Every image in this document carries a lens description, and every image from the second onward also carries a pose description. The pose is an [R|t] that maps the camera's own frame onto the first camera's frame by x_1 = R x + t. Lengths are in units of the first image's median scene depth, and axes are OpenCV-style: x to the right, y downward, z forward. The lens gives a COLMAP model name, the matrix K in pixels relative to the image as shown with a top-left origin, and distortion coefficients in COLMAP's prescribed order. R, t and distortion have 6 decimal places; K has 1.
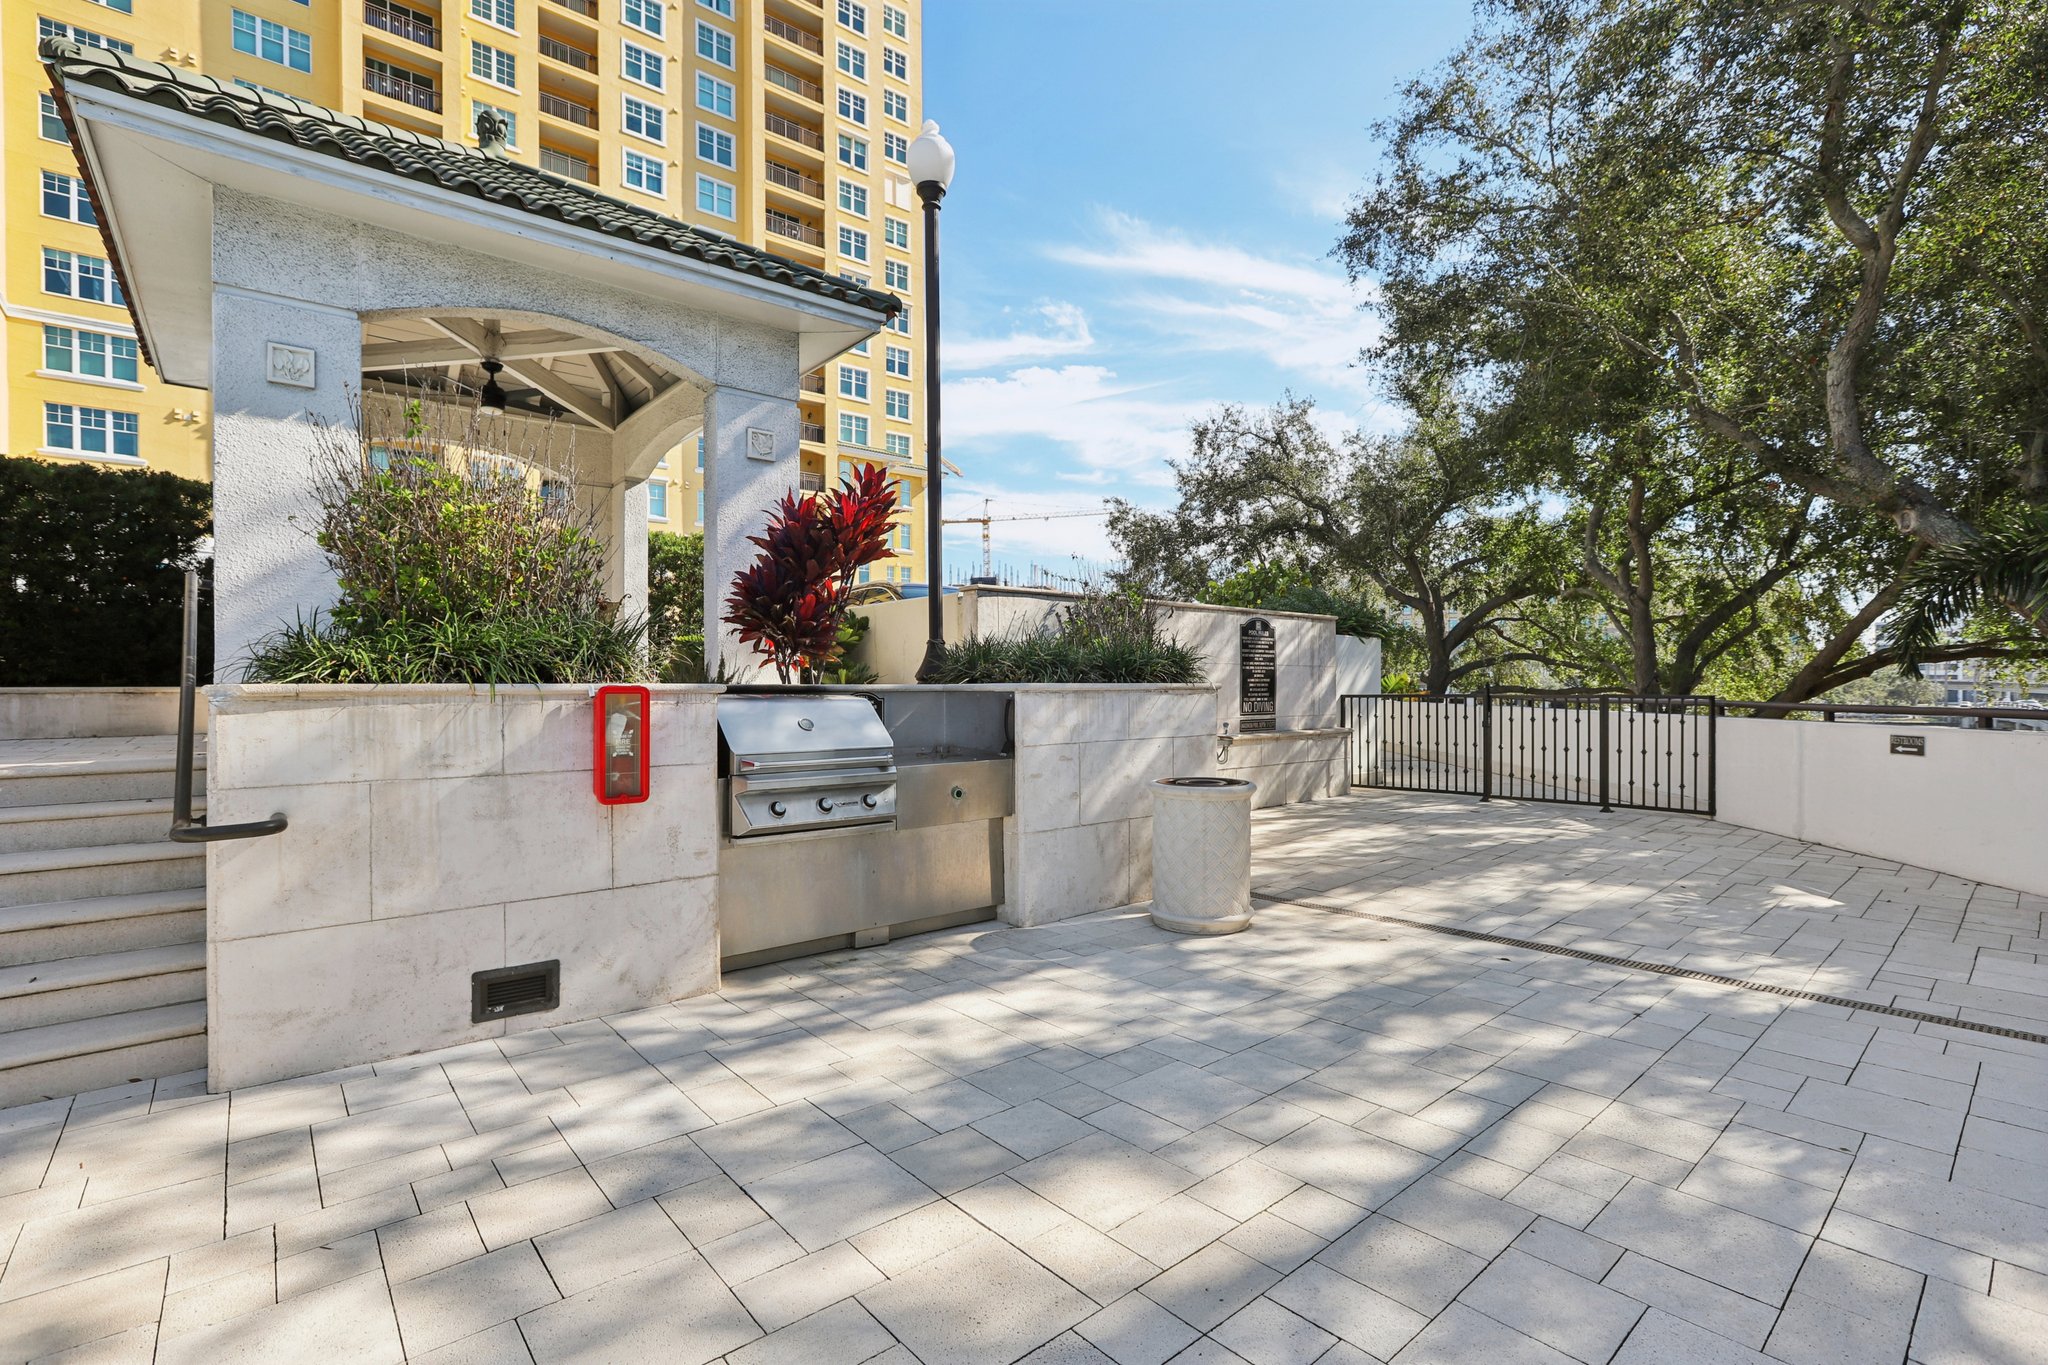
lens RADIAL K [[934.0, 0, 1024.0], [0, 934.0, 682.5], [0, 0, 1]] dist [-0.051049, 0.024679]
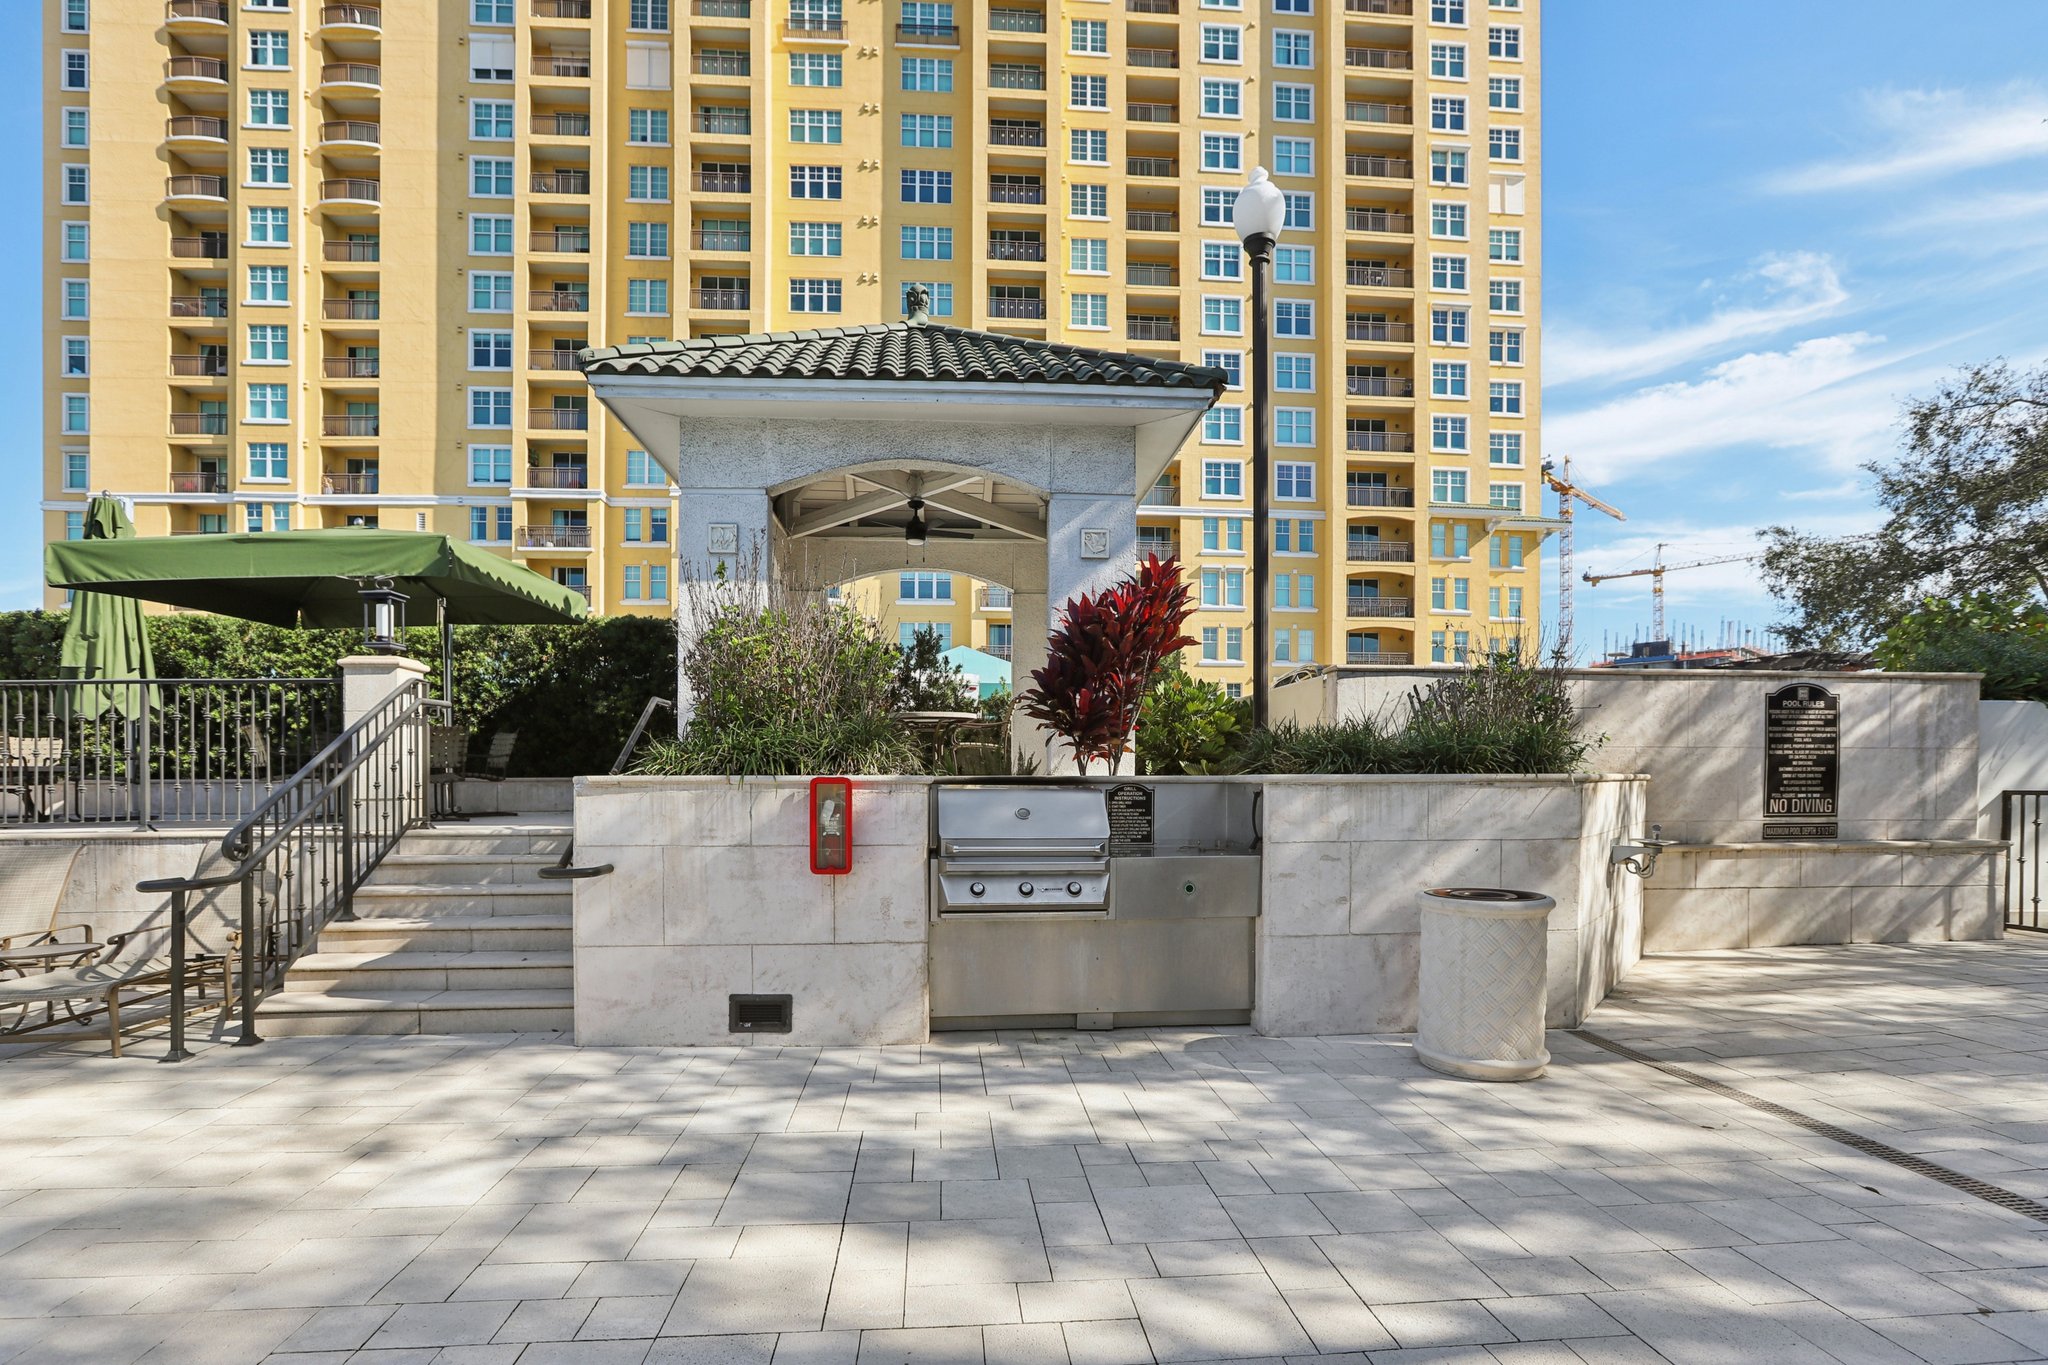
lens RADIAL K [[978.6, 0, 1023.9], [0, 978.6, 801.2], [0, 0, 1]] dist [-0.042044, 0.015644]
pose [[0.813198, 0.016196, -0.581762, 0.347127], [0.001600, 0.999547, 0.030063, -0.001843], [0.581985, -0.025379, 0.812803, 0.072830]]
